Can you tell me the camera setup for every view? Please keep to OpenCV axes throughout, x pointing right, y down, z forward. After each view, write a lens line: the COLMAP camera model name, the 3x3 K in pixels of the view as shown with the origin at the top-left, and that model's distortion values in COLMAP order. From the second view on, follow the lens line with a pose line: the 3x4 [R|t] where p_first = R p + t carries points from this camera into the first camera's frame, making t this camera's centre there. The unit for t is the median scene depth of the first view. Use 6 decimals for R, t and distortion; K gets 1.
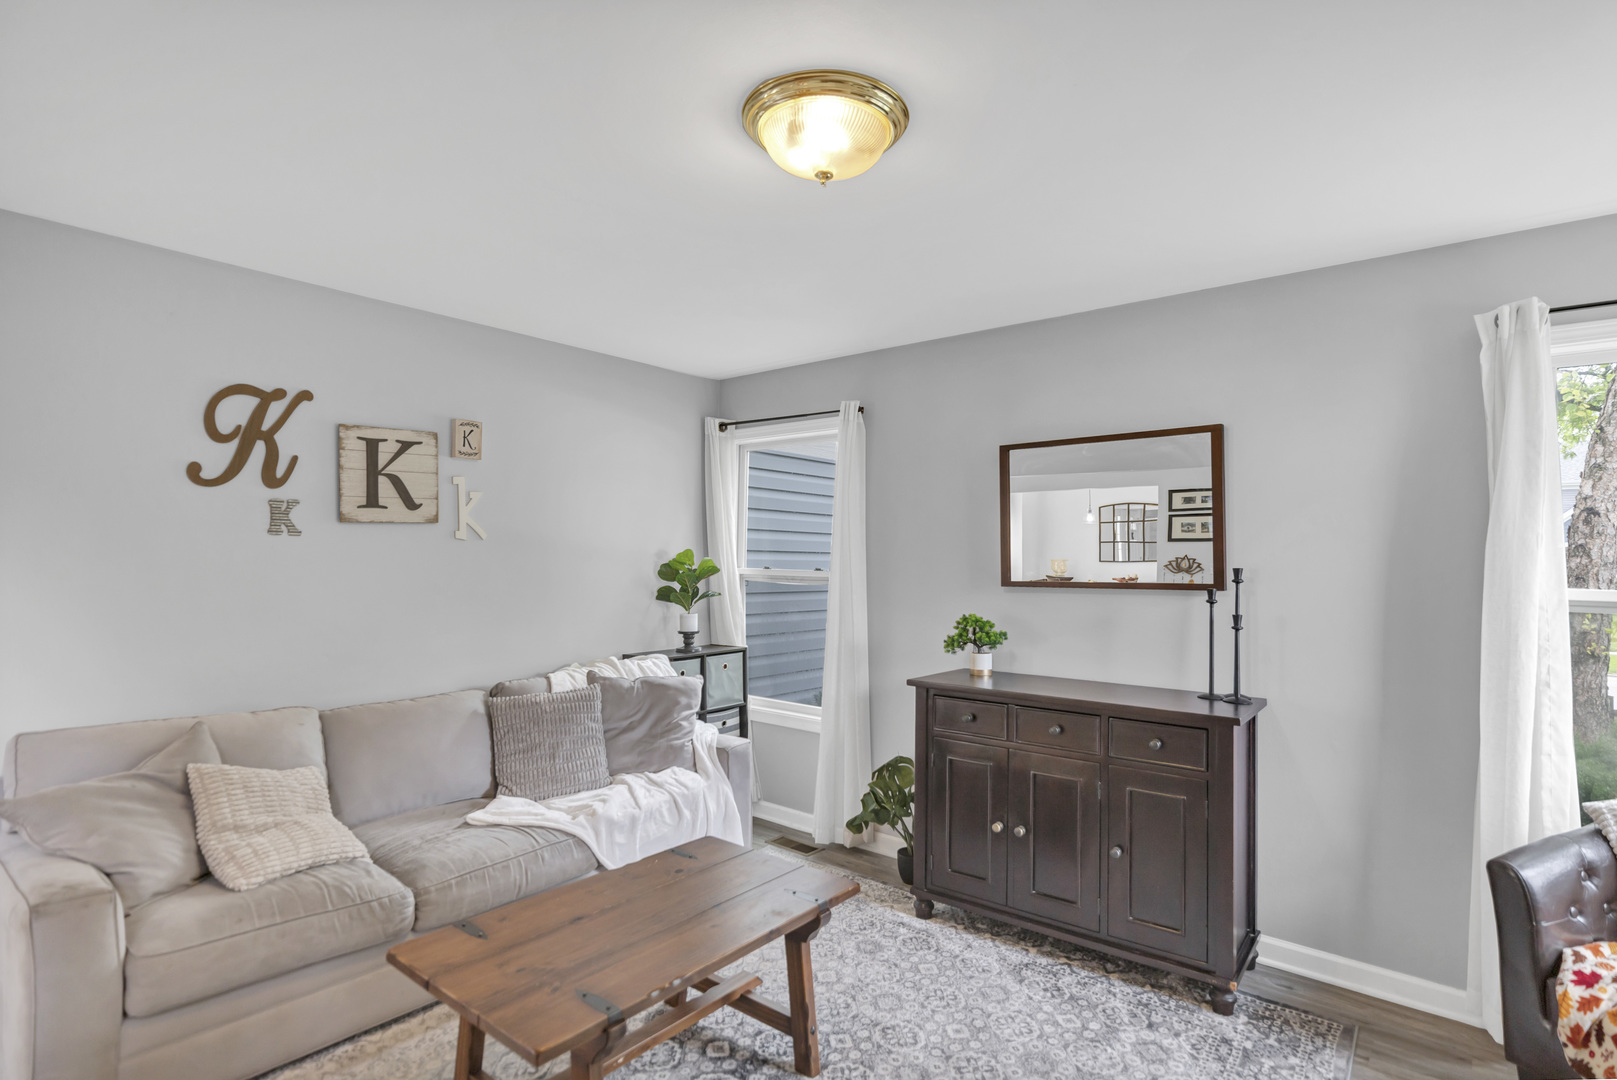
lens RADIAL K [[805.6, 0, 808.5], [0, 805.6, 540.0], [0, 0, 1]] dist [0.001302, 0.000277]
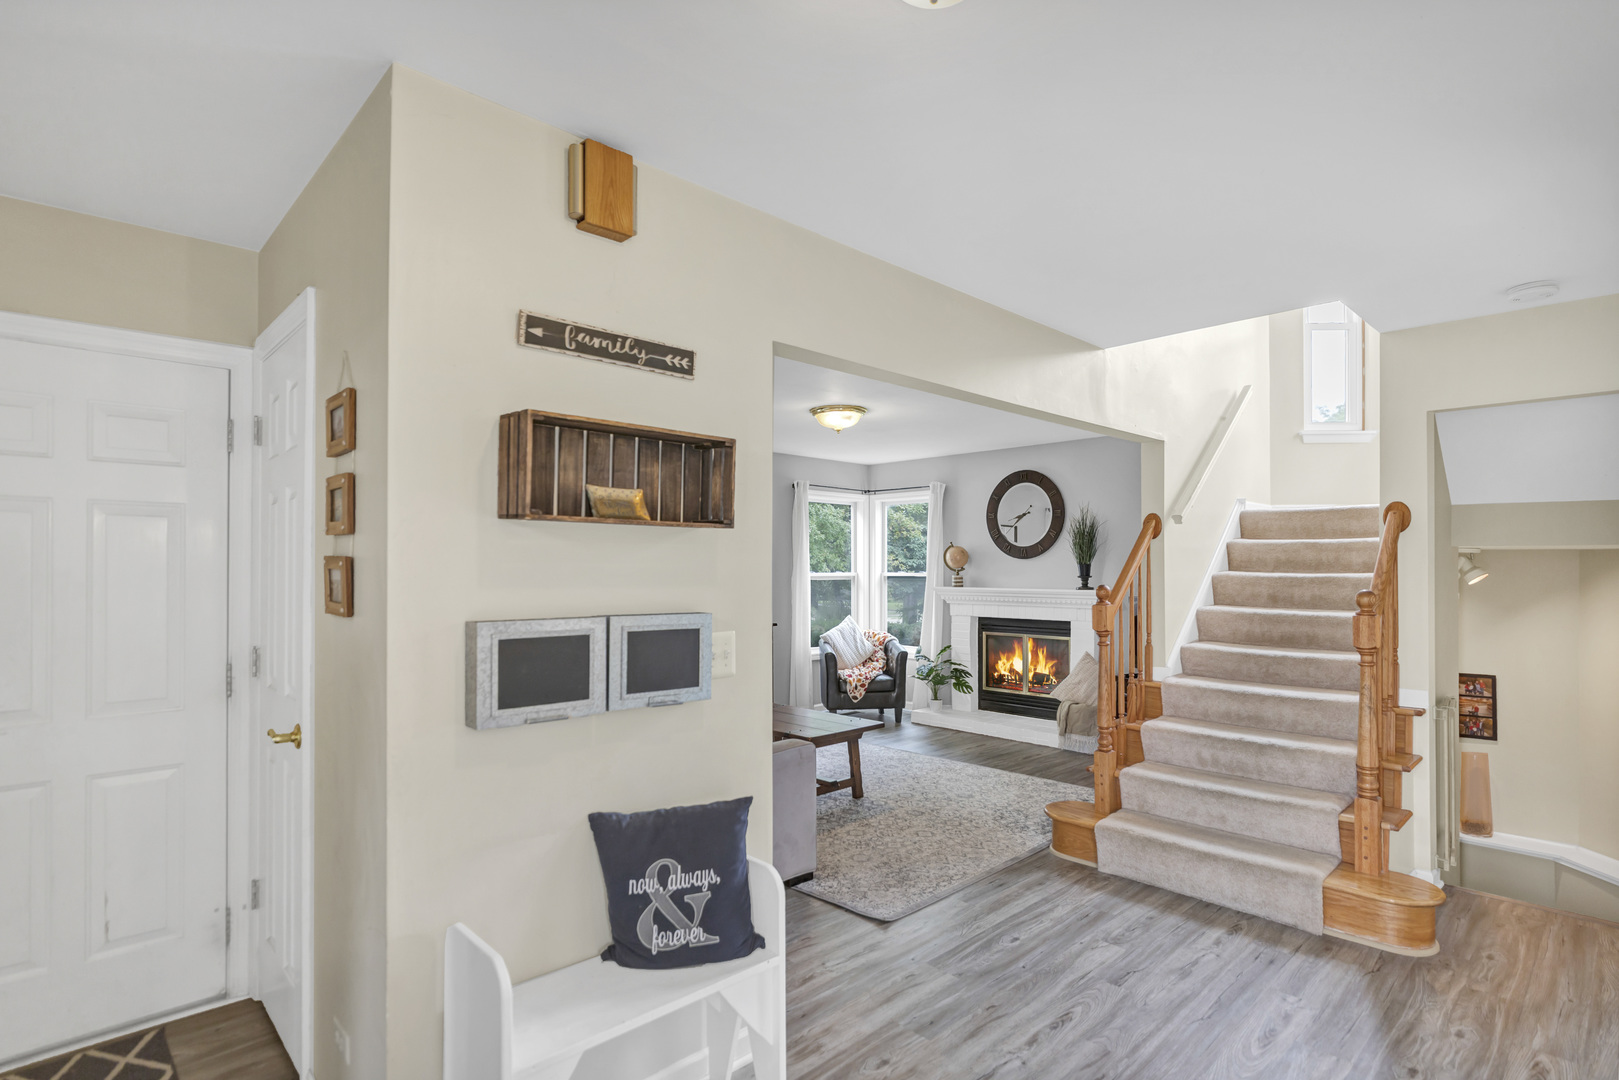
lens RADIAL K [[818.3, 0, 808.5], [0, 818.3, 563.3], [0, 0, 1]] dist [-0.004826, -0.001211]
pose [[0.118478, -0.007454, 0.992929, -1.792600], [-0.021112, 0.999727, 0.010024, -0.007802], [-0.992732, -0.022150, 0.118288, 0.472447]]
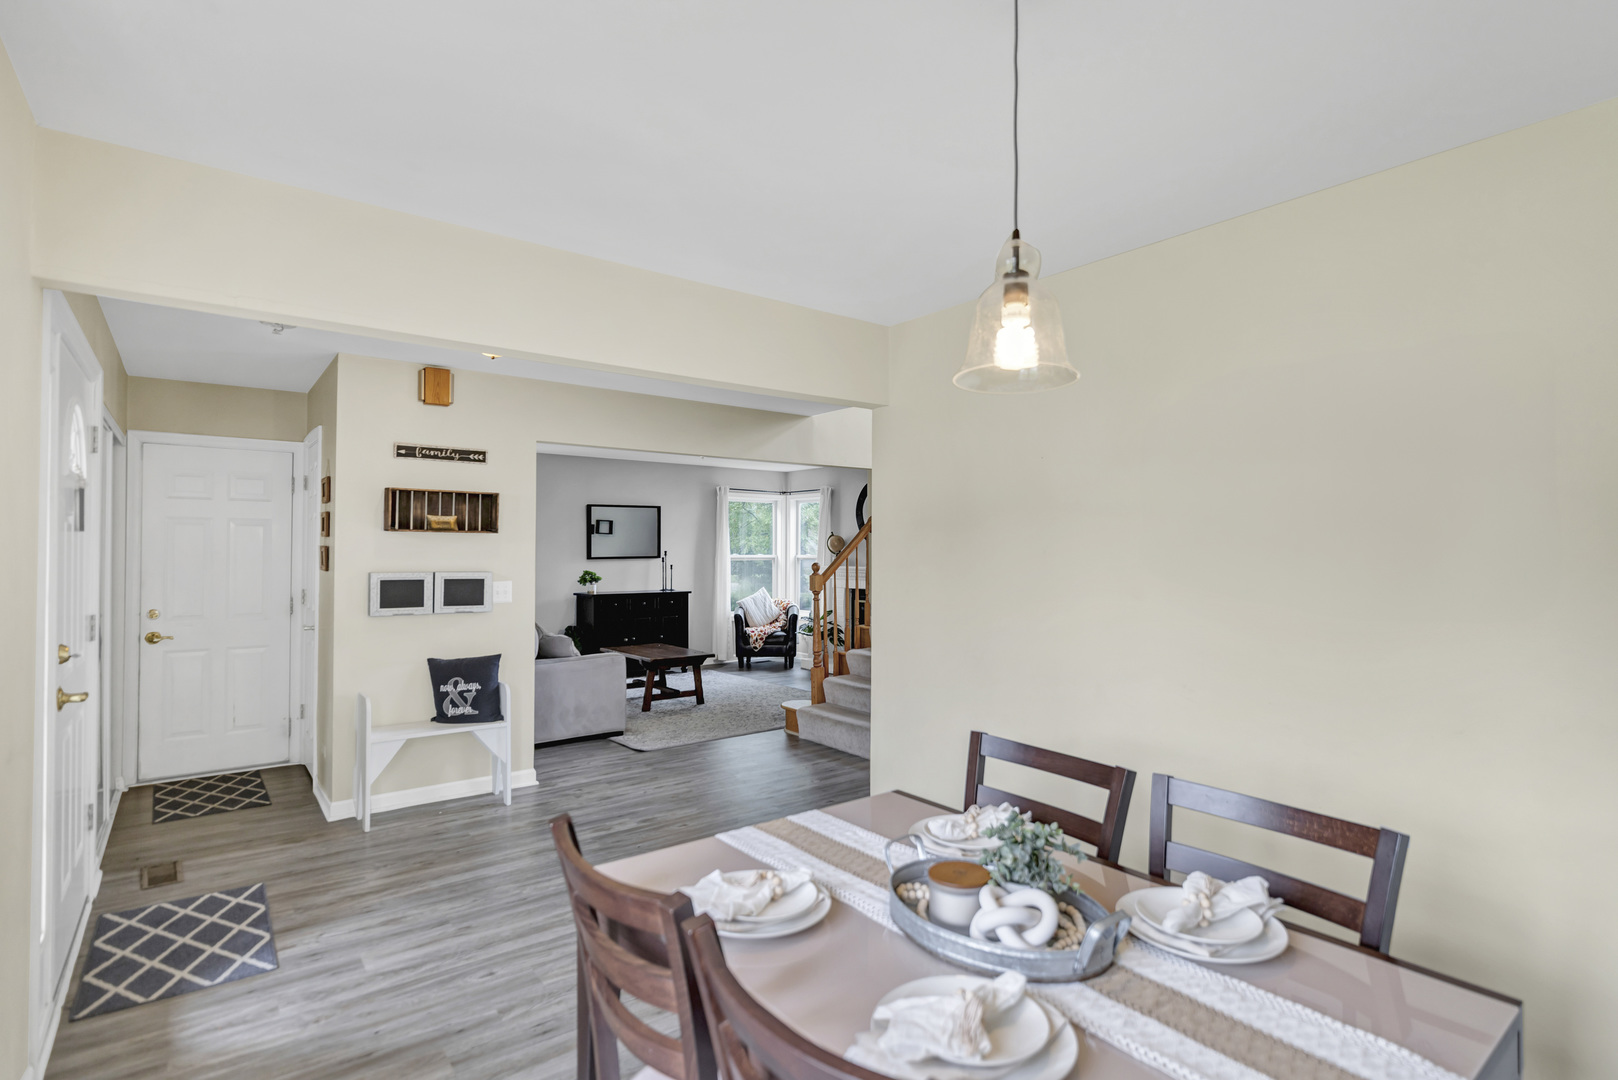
lens RADIAL K [[806.1, 0, 809.0], [0, 806.1, 540.0], [0, 0, 1]] dist [0.001302, 0.000277]
pose [[0.221950, 0.000602, 0.975058, -2.458427], [-0.022535, 0.999736, 0.004512, -0.036770], [-0.974798, -0.022974, 0.221905, -0.291651]]
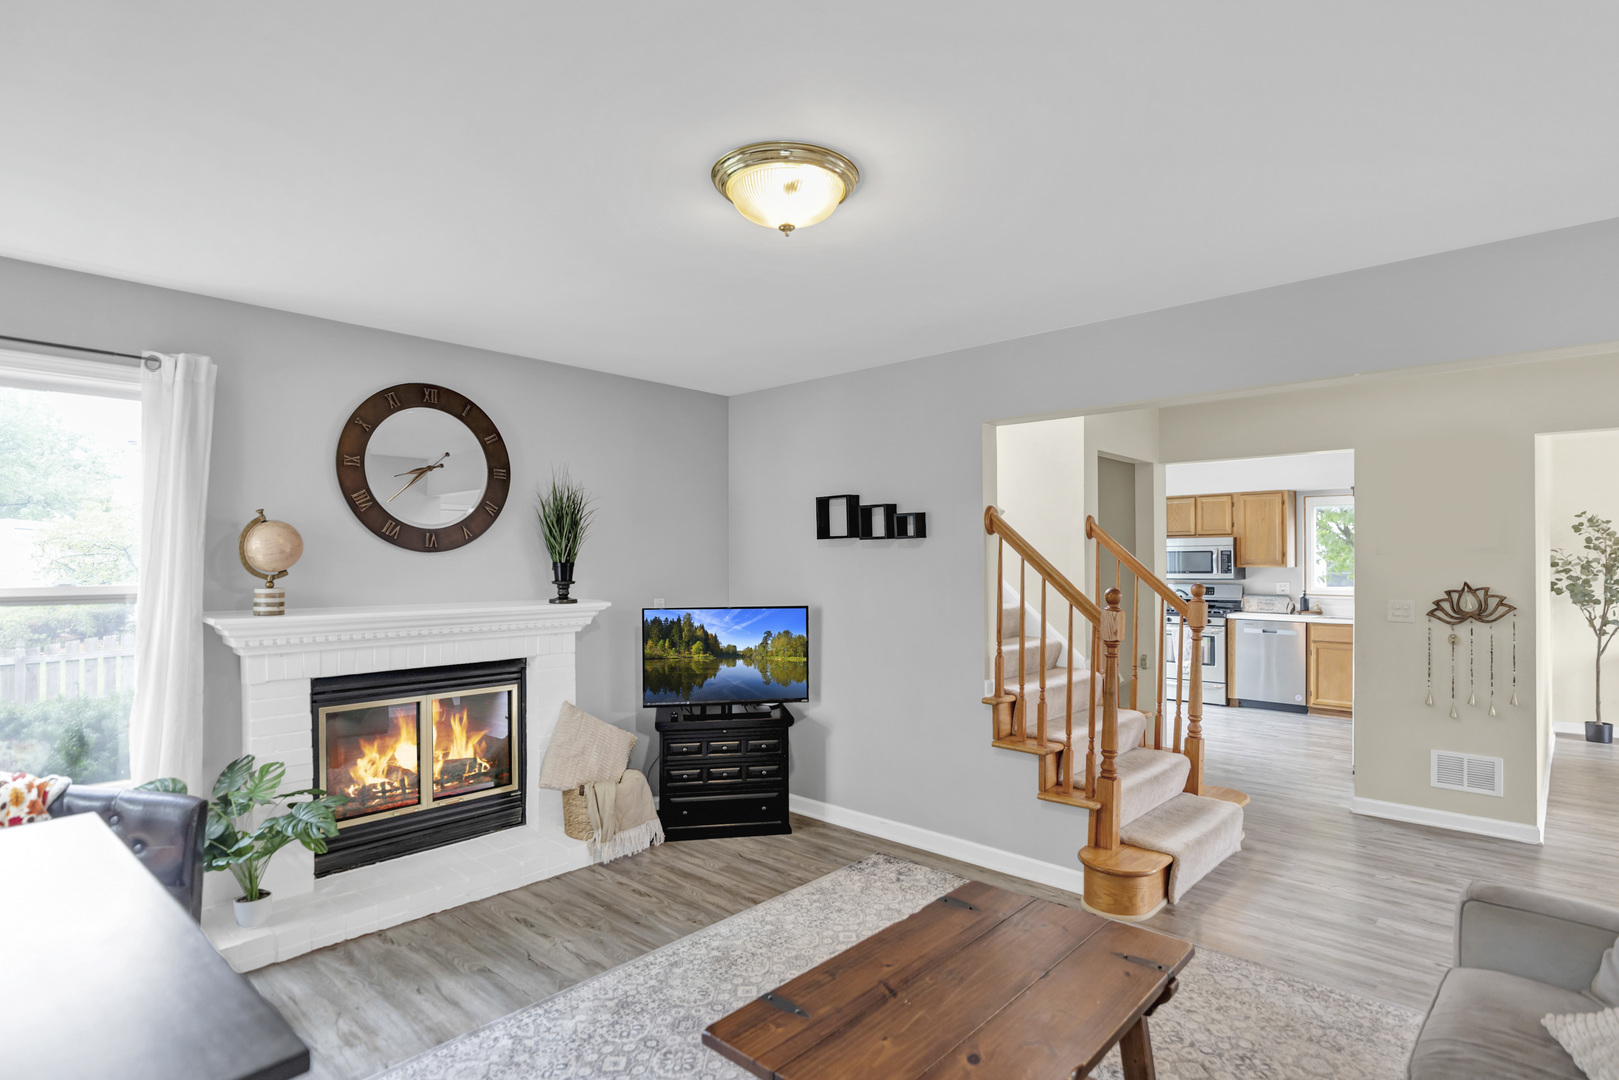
lens RADIAL K [[818.3, 0, 808.5], [0, 818.3, 563.3], [0, 0, 1]] dist [-0.004826, -0.001211]
pose [[-0.998613, -0.010498, 0.051584, -0.036390], [-0.011528, 0.999739, -0.019702, 0.024596], [-0.051364, -0.020270, -0.998474, 1.334397]]
